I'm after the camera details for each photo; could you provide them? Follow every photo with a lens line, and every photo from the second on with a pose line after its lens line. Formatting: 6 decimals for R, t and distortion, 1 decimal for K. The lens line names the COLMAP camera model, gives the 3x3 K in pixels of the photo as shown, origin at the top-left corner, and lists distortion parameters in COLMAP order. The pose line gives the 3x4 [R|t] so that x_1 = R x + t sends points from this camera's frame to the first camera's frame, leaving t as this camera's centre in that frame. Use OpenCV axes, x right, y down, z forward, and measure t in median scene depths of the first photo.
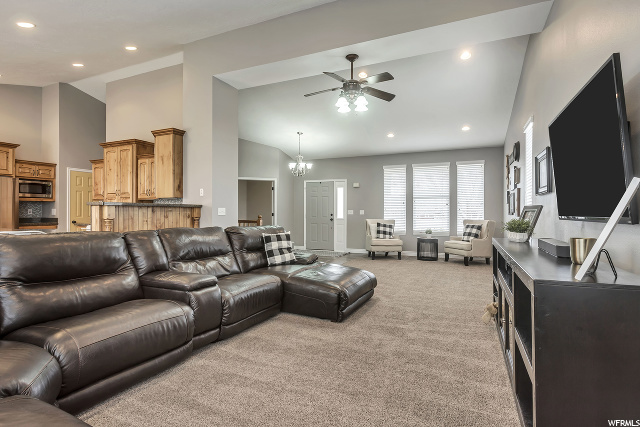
lens RADIAL K [[328.5, 0, 321.3], [0, 328.5, 214.7], [0, 0, 1]] dist [-0.002806, -0.000883]
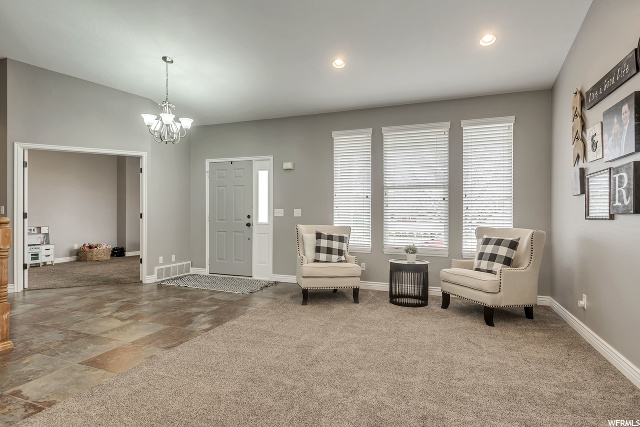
lens RADIAL K [[328.5, 0, 320.9], [0, 328.5, 218.9], [0, 0, 1]] dist [-0.002806, -0.000883]
pose [[0.997953, 0.002992, 0.063884, 0.126911], [-0.003596, 0.999950, 0.009344, -0.001831], [-0.063853, -0.009555, 0.997914, 0.412518]]
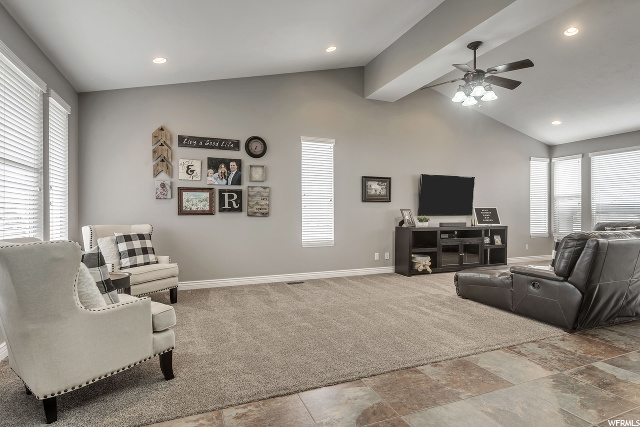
lens RADIAL K [[328.5, 0, 316.1], [0, 328.5, 210.8], [0, 0, 1]] dist [-0.002806, -0.000883]
pose [[-0.725468, 0.002156, 0.688252, -0.104356], [0.001790, 0.999998, -0.001247, -0.004374], [-0.688254, 0.000327, -0.725470, 0.939754]]
